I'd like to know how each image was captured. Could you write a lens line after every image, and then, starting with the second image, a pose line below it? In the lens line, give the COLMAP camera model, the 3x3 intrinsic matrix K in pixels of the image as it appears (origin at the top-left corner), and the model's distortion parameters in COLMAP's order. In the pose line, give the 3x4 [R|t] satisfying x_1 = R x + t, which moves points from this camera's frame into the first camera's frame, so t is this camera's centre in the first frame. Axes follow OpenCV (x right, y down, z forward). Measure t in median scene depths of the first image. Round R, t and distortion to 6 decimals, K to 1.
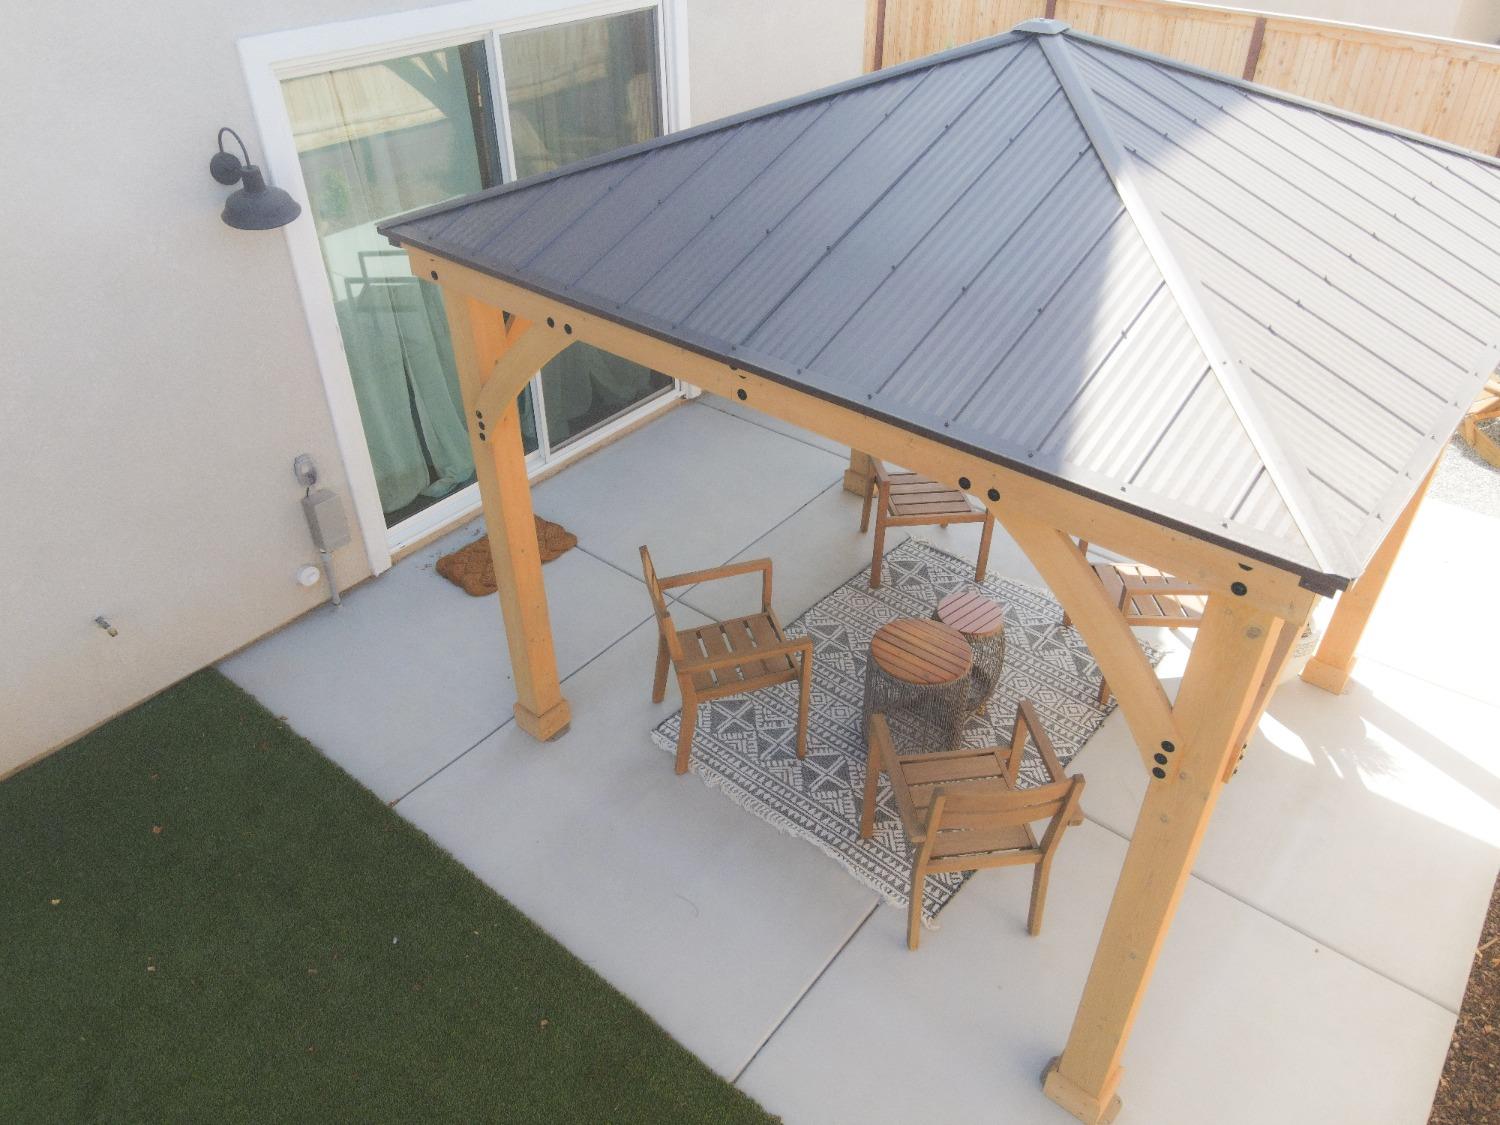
lens RADIAL K [[1094.7, 0, 748.3], [0, 1094.7, 566.0], [0, 0, 1]] dist [0.005423, 0.007445]
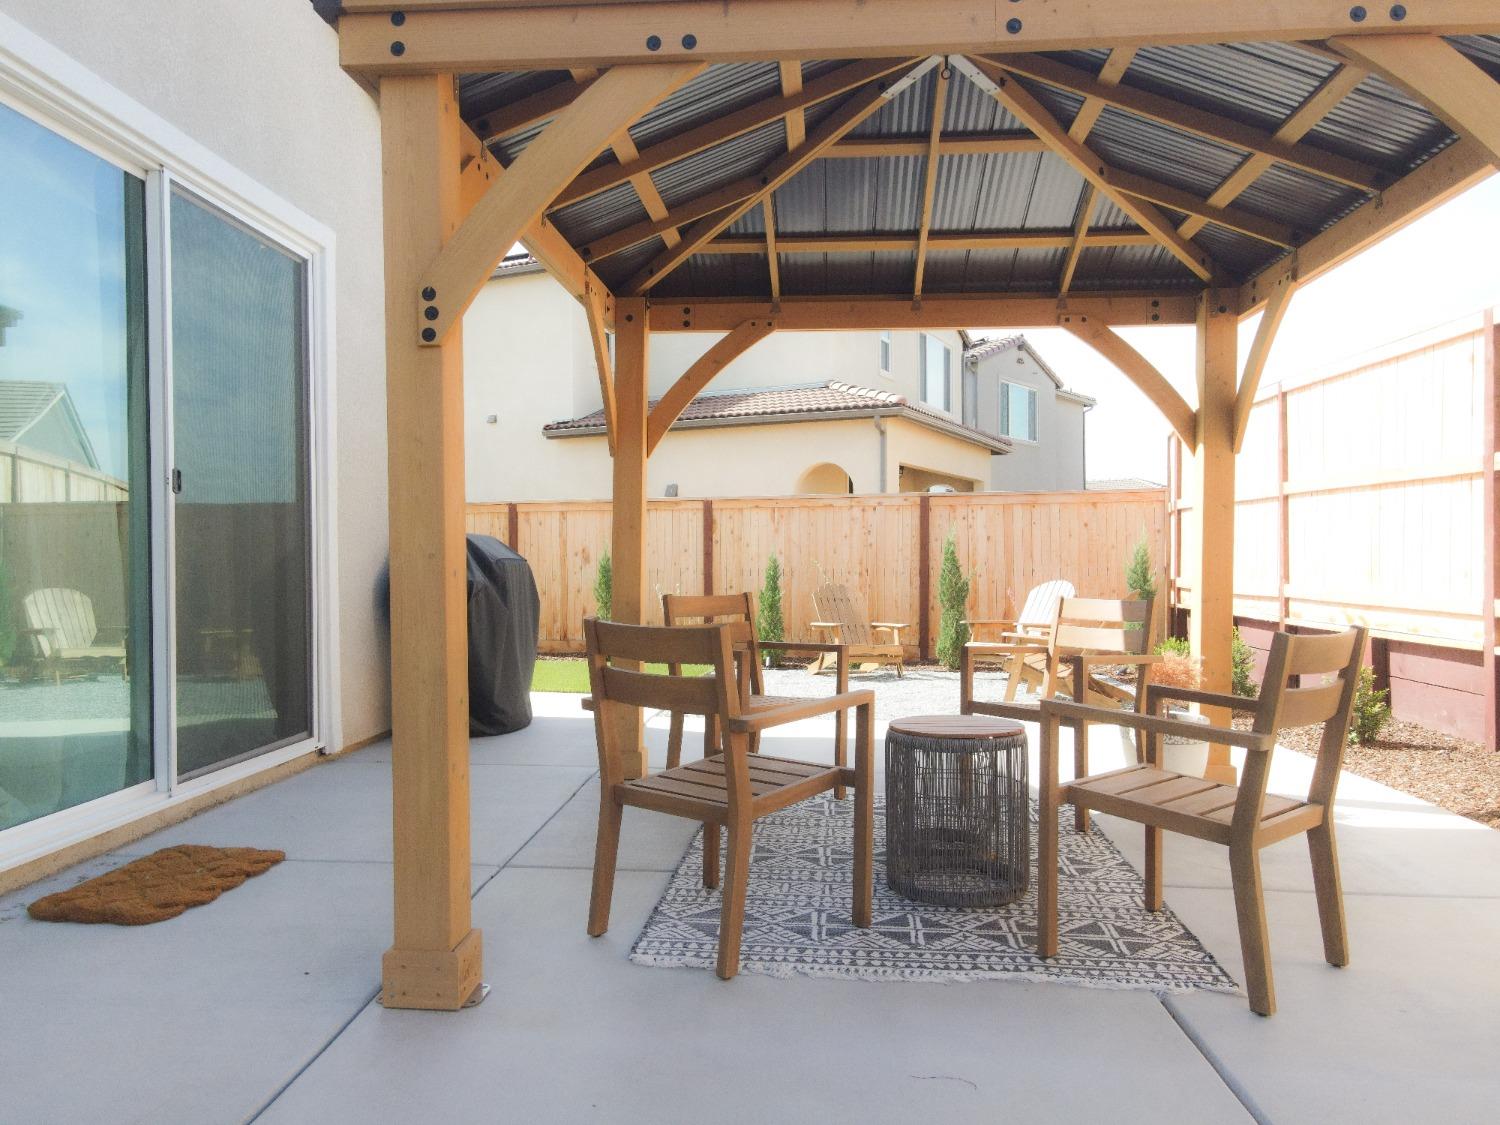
lens RADIAL K [[1094.7, 0, 747.3], [0, 1094.7, 563.3], [0, 0, 1]] dist [0.005423, 0.007445]
pose [[0.826258, -0.010178, 0.563199, -0.378566], [0.328782, 0.820564, -0.467521, 0.286406], [-0.457383, 0.571463, 0.681345, 0.486768]]
